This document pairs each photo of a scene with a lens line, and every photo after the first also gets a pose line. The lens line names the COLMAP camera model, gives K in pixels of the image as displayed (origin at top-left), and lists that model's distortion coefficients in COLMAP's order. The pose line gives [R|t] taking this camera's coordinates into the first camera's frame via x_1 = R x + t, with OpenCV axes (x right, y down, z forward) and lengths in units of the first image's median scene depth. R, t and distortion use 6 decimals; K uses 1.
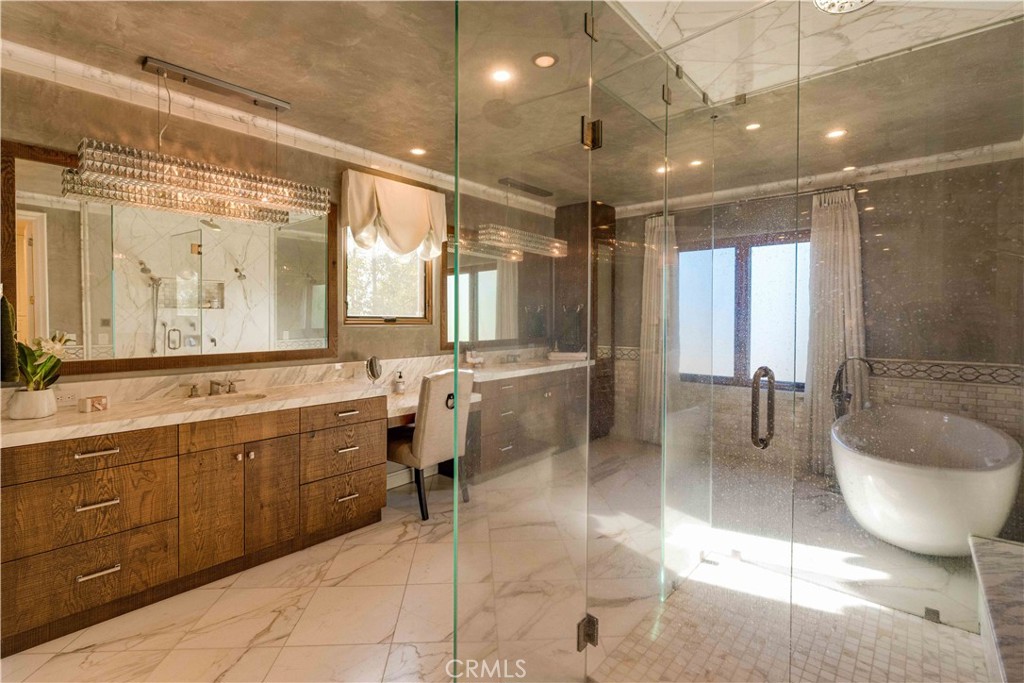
lens RADIAL K [[459.2, 0, 510.2], [0, 459.2, 321.9], [0, 0, 1]] dist [0.000322, 0.000074]
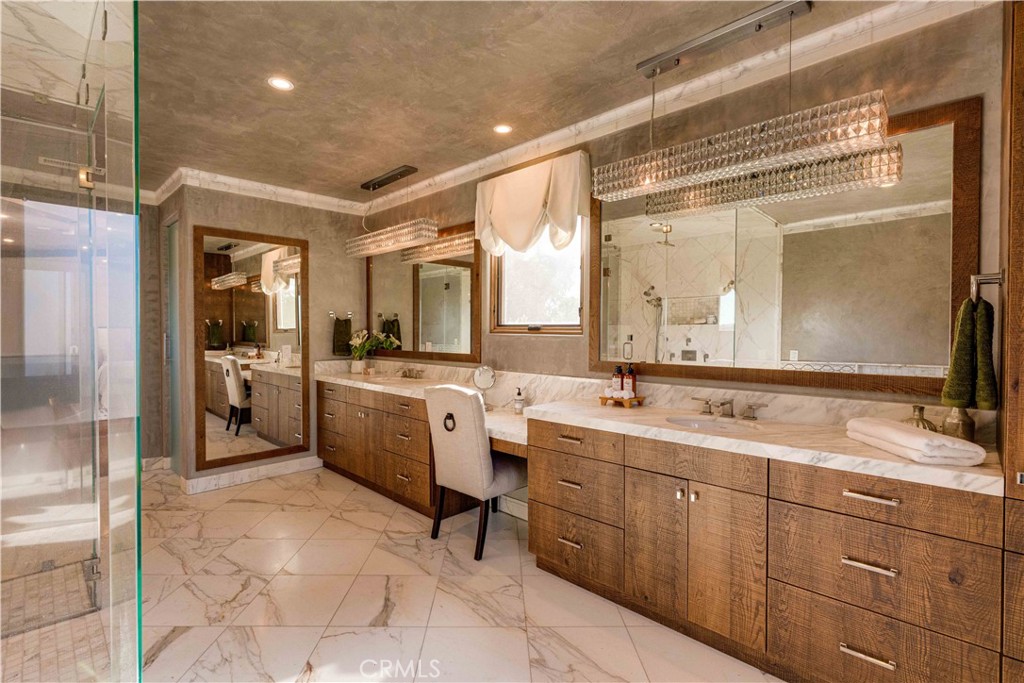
lens RADIAL K [[477.2, 0, 512.0], [0, 477.2, 341.5], [0, 0, 1]] dist [-0.000849, -0.000229]
pose [[-0.052942, 0.007690, -0.998568, 0.733368], [-0.019735, 0.999767, 0.008745, 0.015151], [0.998403, 0.020169, -0.052778, 1.151761]]
